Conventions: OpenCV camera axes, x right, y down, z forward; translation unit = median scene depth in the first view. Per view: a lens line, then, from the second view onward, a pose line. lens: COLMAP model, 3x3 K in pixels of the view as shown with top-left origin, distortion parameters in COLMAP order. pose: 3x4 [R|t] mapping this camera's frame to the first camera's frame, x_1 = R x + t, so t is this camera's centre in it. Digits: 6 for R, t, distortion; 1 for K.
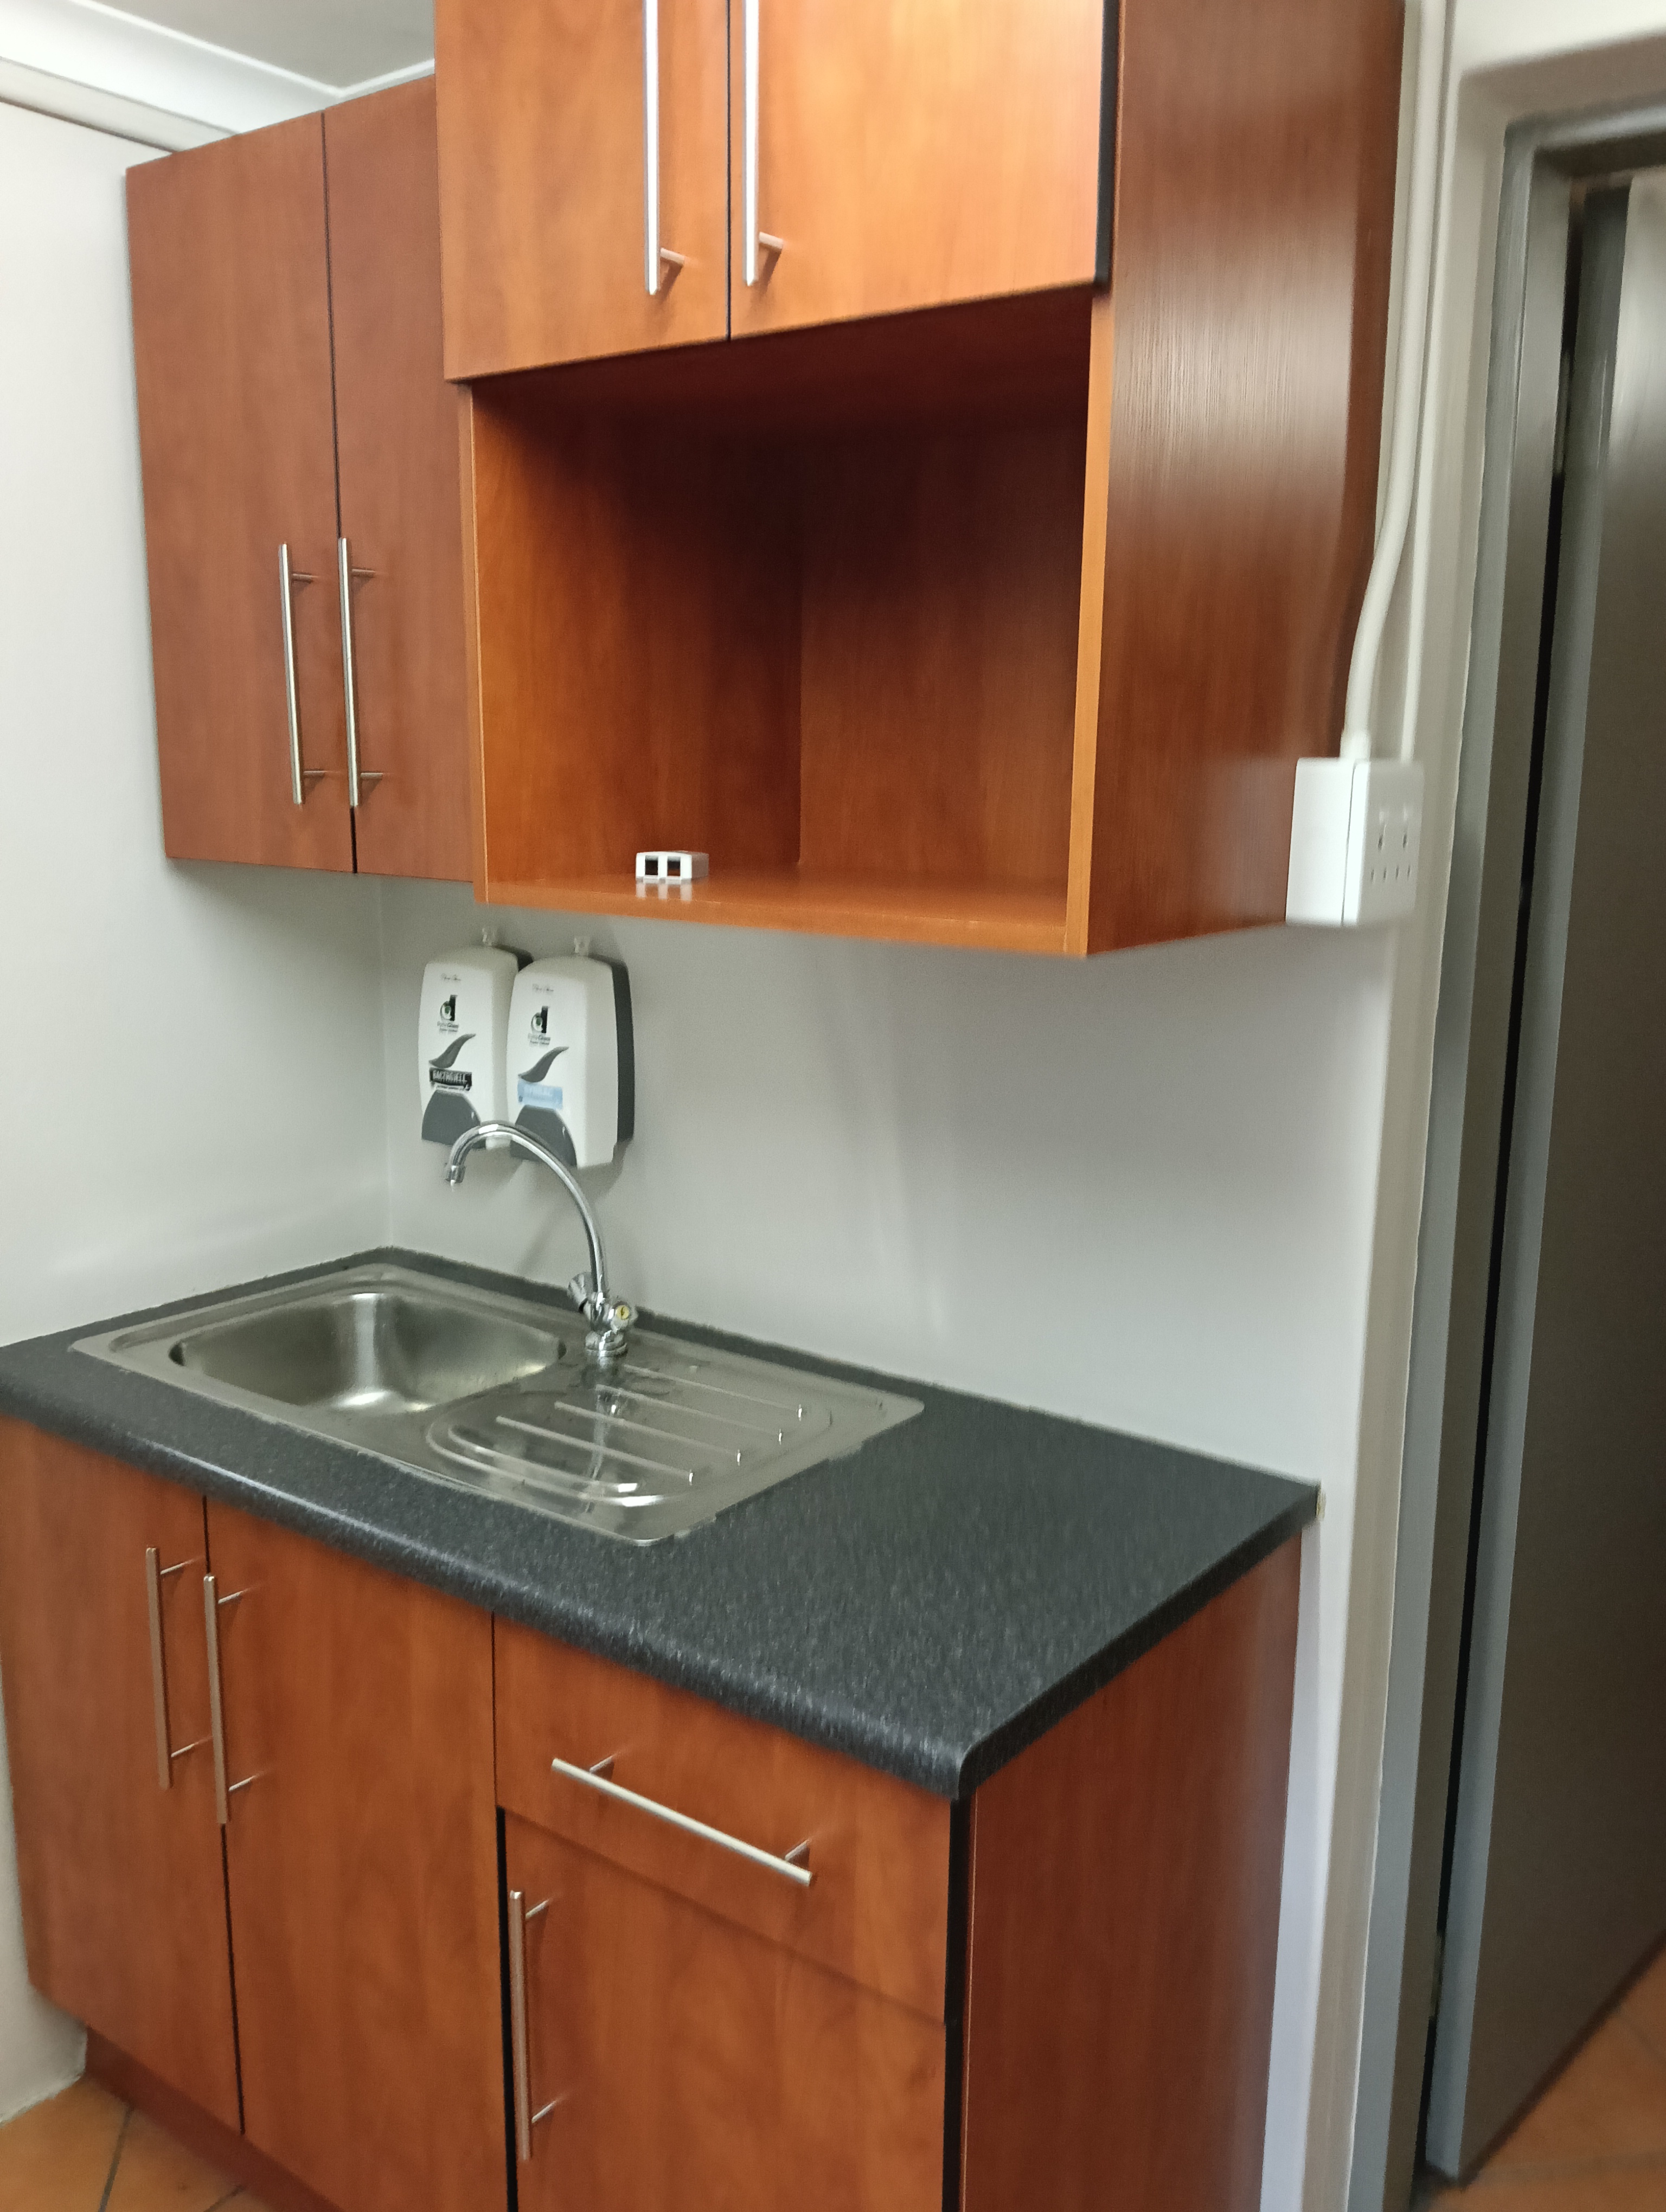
lens RADIAL K [[1846.5, 0, 832.3], [0, 1846.5, 1107.5], [0, 0, 1]] dist [0.071743, -0.116131]
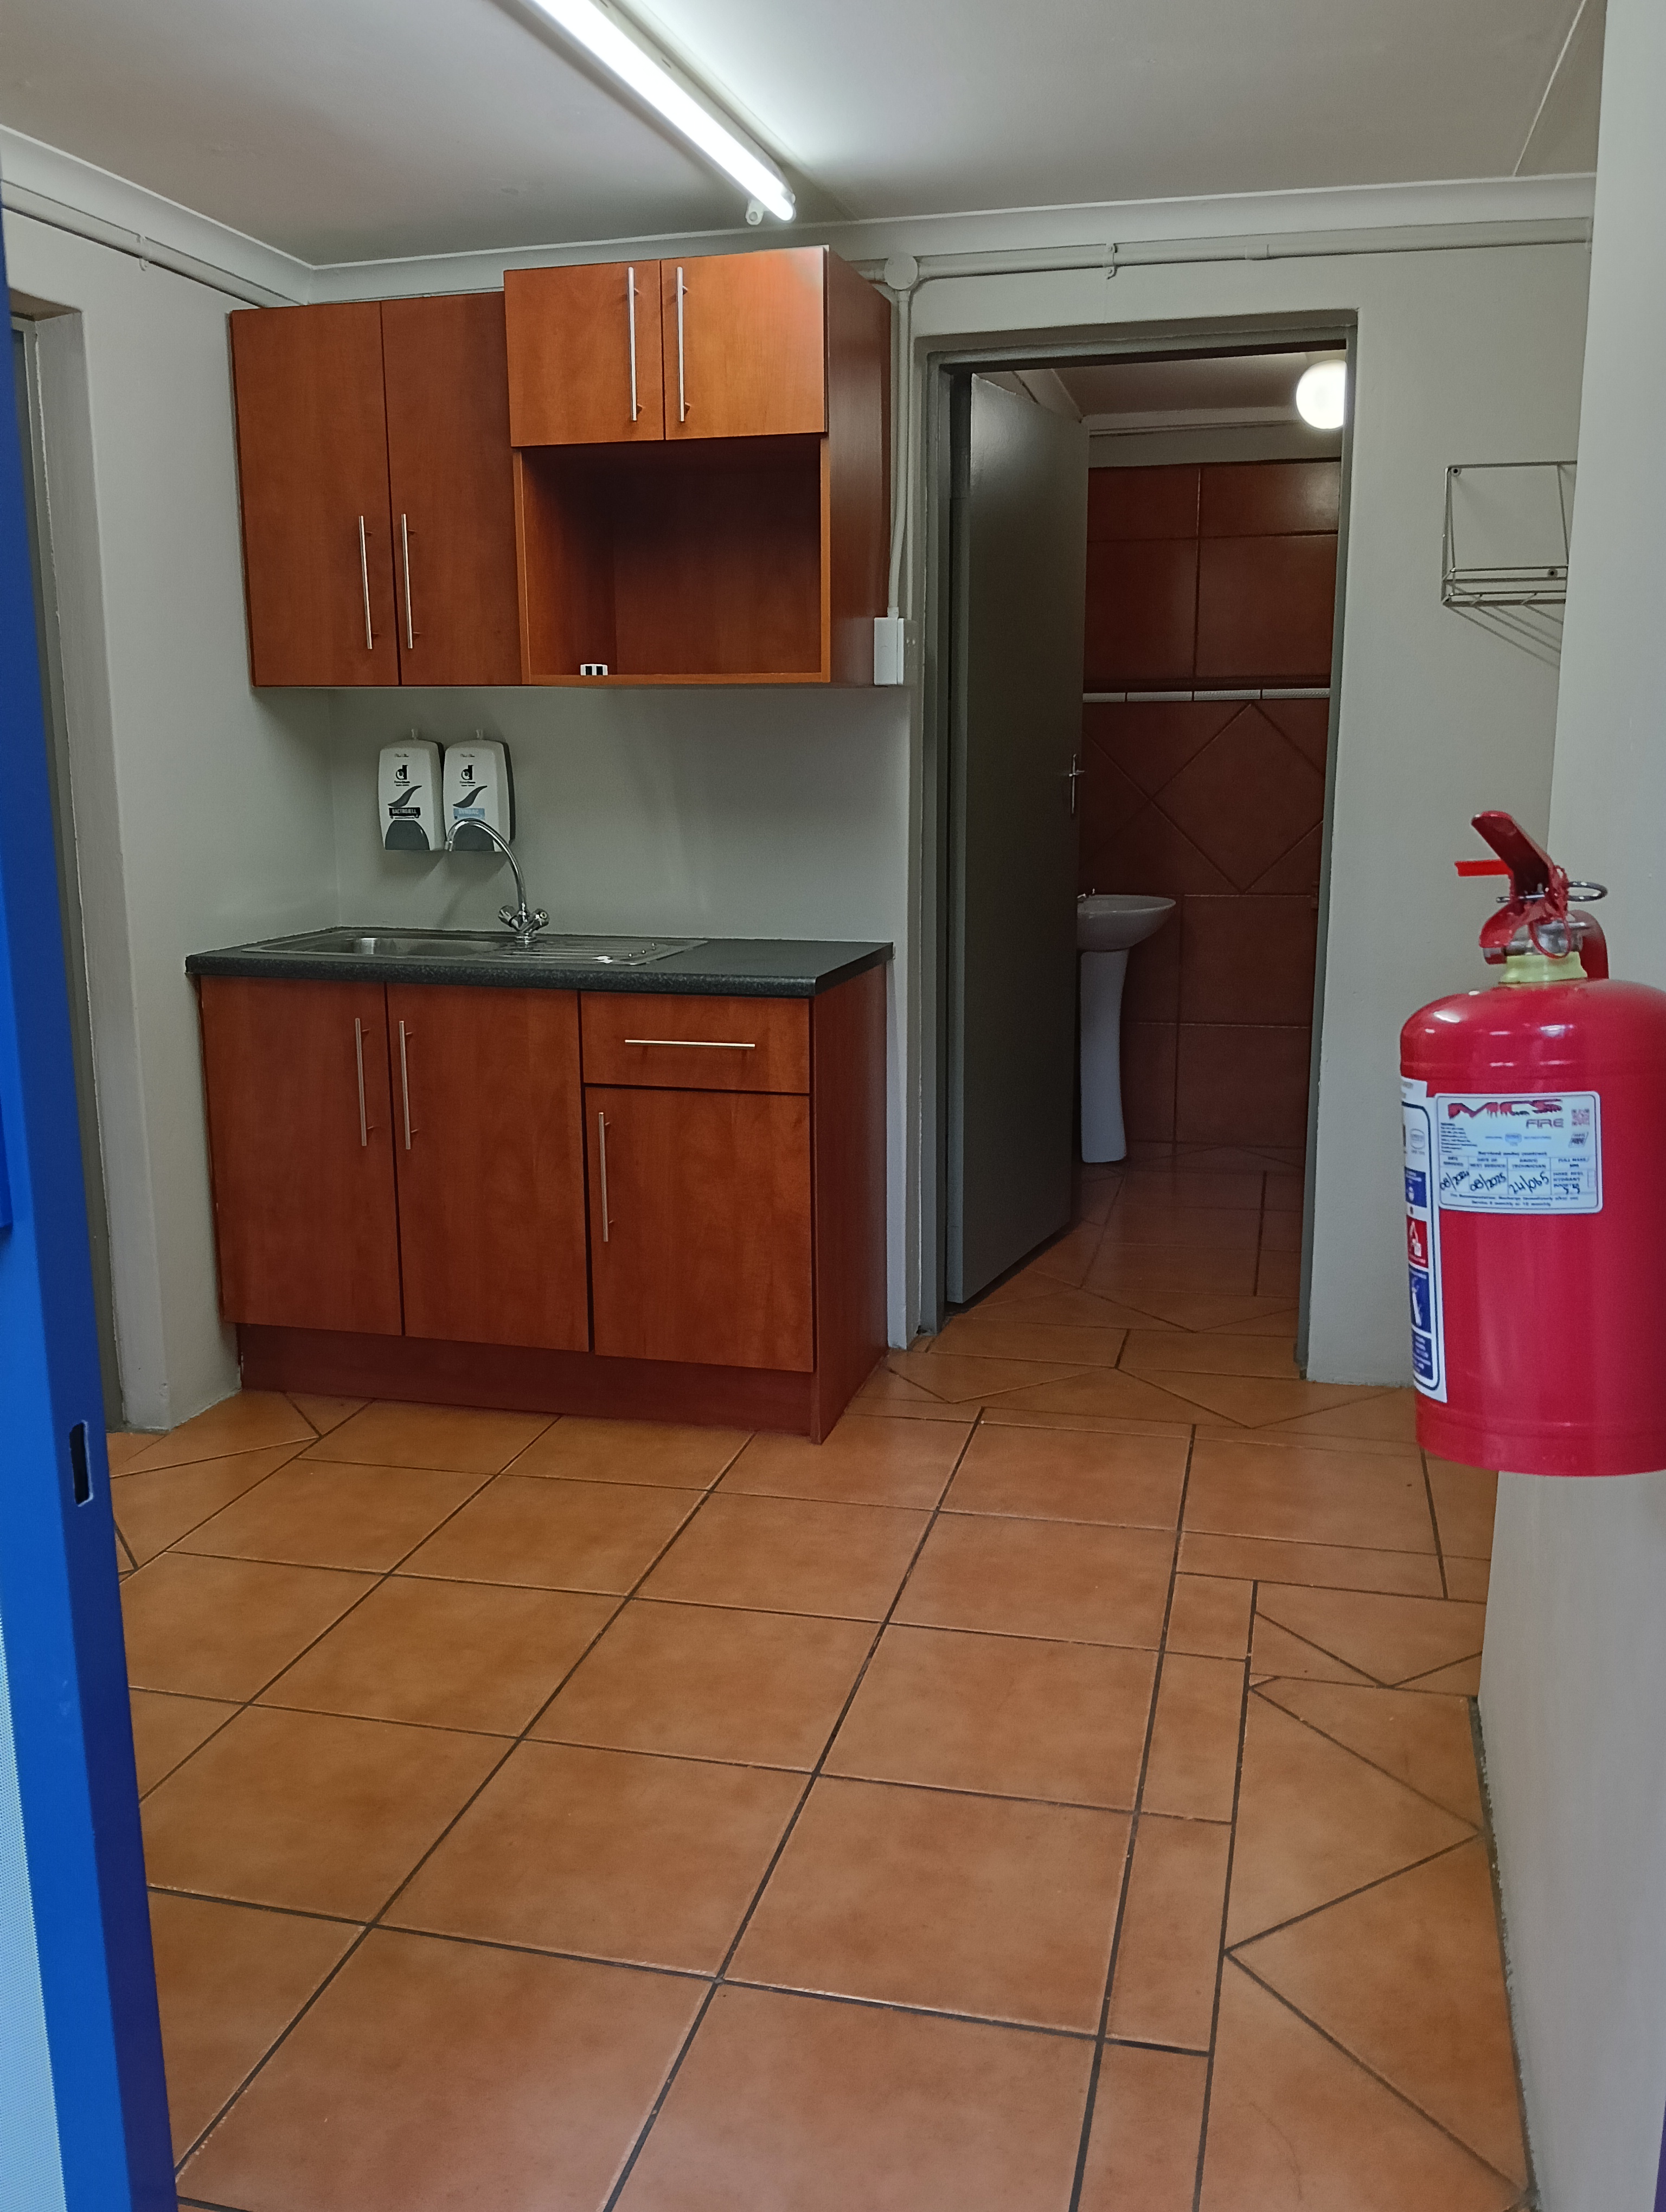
lens RADIAL K [[1846.5, 0, 833.5], [0, 1846.5, 1107.6], [0, 0, 1]] dist [0.071743, -0.116131]
pose [[0.930996, -0.092231, 0.353186, -0.643214], [0.086335, 0.995738, 0.032449, 0.331701], [-0.354674, 0.000283, 0.934990, -1.123829]]
